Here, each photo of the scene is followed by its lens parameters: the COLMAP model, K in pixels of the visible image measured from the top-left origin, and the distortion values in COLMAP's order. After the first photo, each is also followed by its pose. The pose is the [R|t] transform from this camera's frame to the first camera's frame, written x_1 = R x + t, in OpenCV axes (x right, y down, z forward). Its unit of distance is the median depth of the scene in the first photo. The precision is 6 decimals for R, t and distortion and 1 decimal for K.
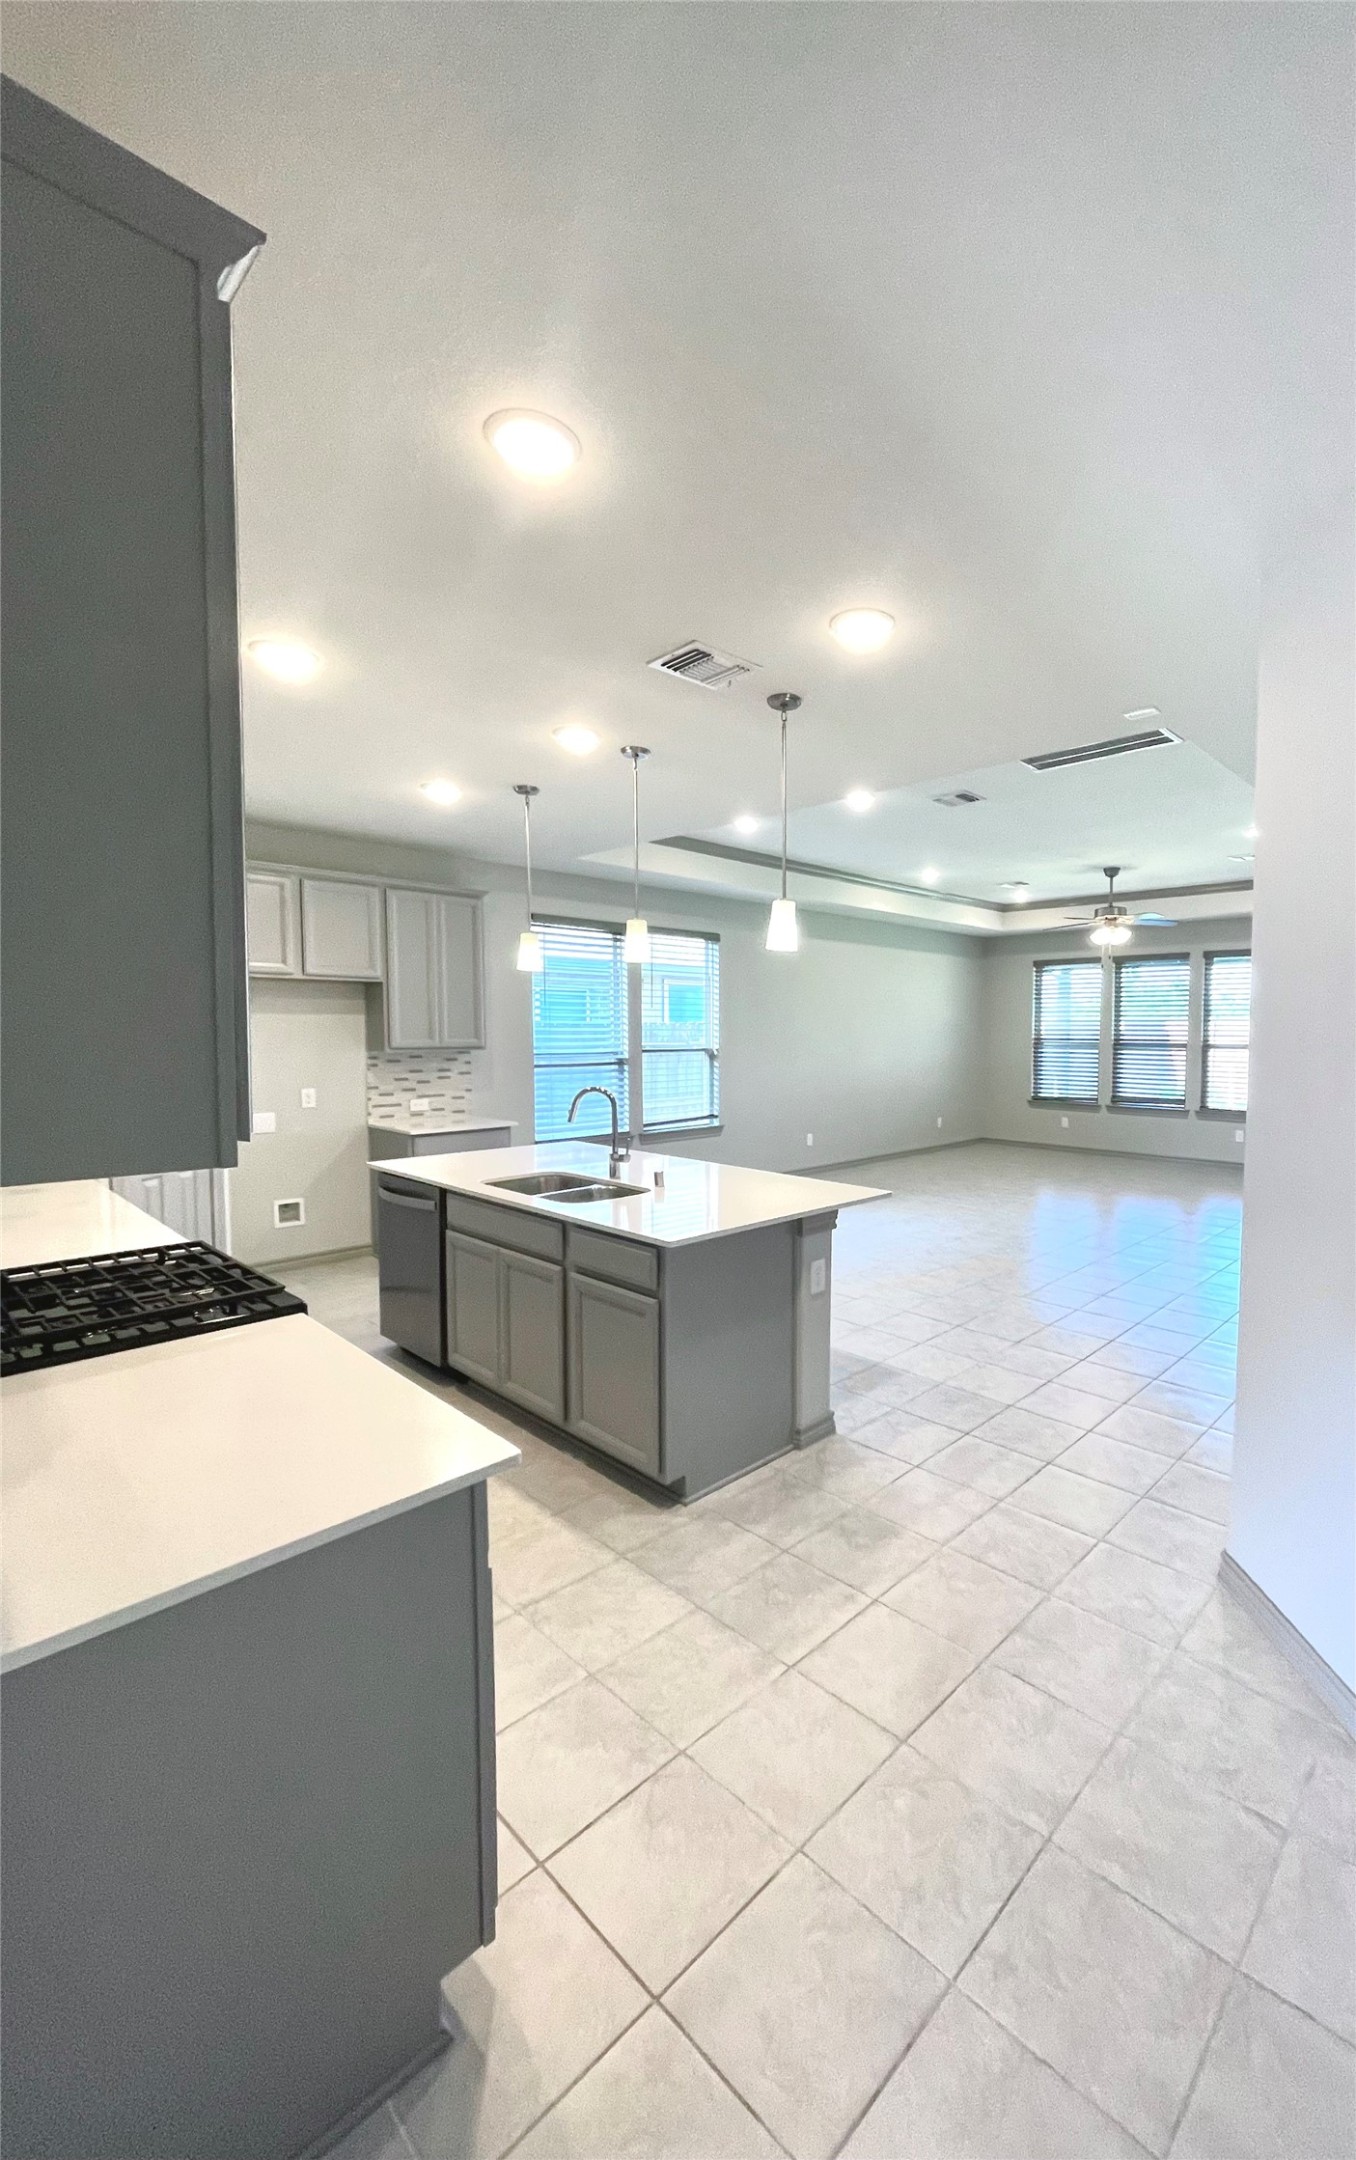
lens RADIAL K [[877.1, 0, 821.4], [0, 877.1, 1082.3], [0, 0, 1]] dist [0.011026, -0.000139]
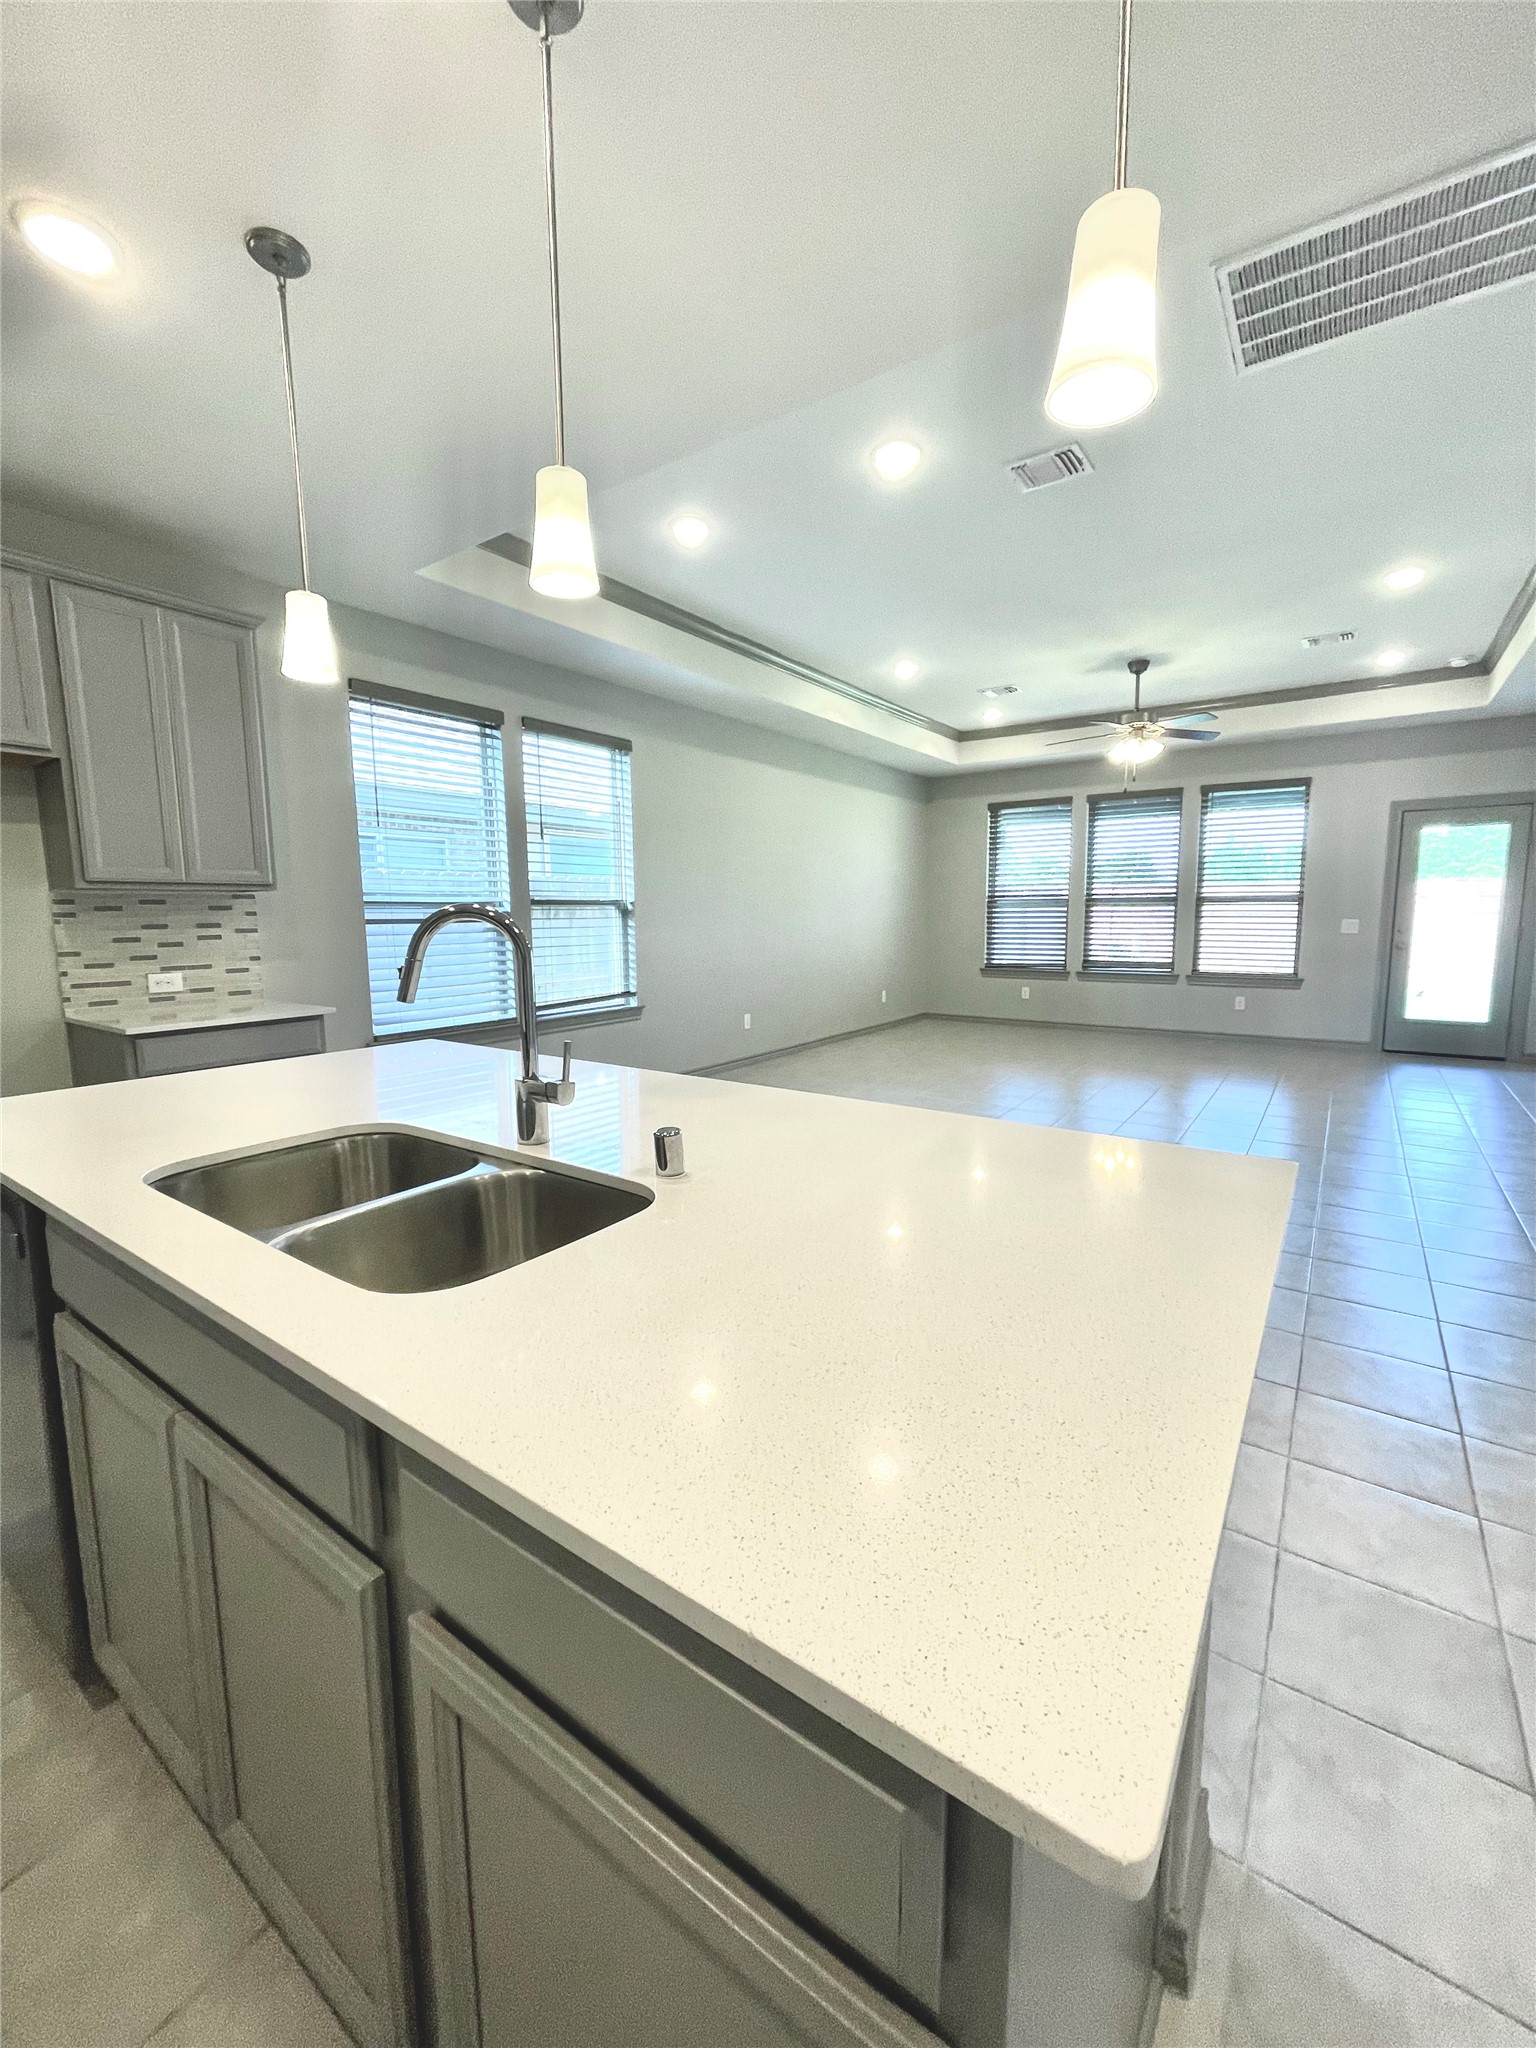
lens RADIAL K [[824.2, 0, 769.2], [0, 824.2, 1026.3], [0, 0, 1]] dist [-0.007413, 0.000525]
pose [[0.994325, -0.027960, 0.102648, -0.115792], [0.020132, 0.996865, 0.076516, 0.022607], [-0.104465, -0.074015, 0.991771, 0.436560]]
